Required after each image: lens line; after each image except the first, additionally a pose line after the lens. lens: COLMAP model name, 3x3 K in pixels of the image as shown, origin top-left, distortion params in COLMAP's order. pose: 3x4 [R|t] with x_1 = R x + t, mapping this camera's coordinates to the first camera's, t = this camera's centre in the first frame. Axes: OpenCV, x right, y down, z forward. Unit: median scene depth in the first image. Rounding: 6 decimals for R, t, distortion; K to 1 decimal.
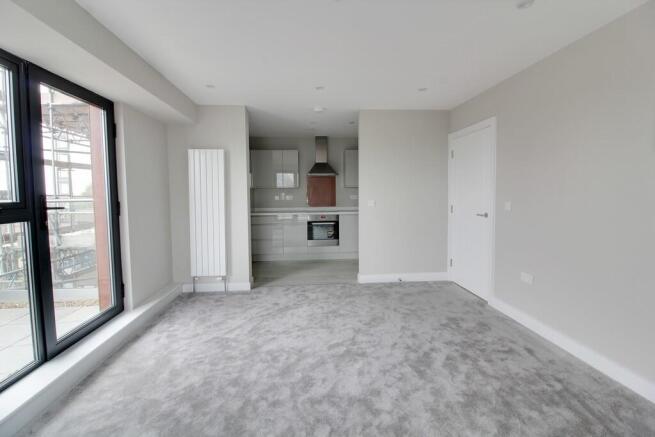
lens RADIAL K [[310.9, 0, 326.5], [0, 310.9, 211.5], [0, 0, 1]] dist [-0.000581, -0.000050]
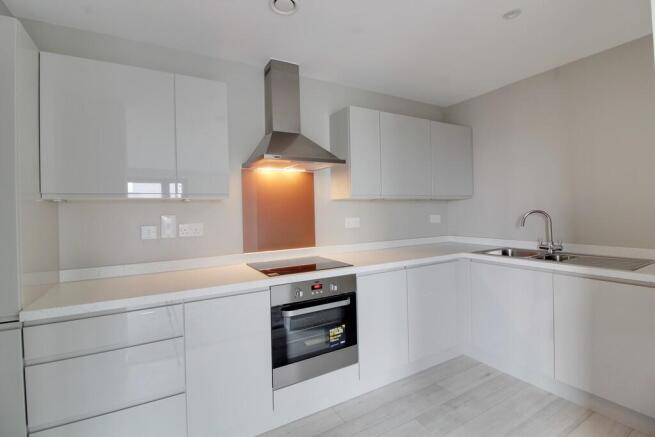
lens RADIAL K [[310.9, 0, 326.5], [0, 310.9, 211.5], [0, 0, 1]] dist [-0.000581, -0.000050]
pose [[0.904667, -0.010829, 0.425981, -0.140154], [0.040017, 0.997418, -0.059630, -0.041742], [-0.424236, 0.070992, 0.902765, 0.687476]]
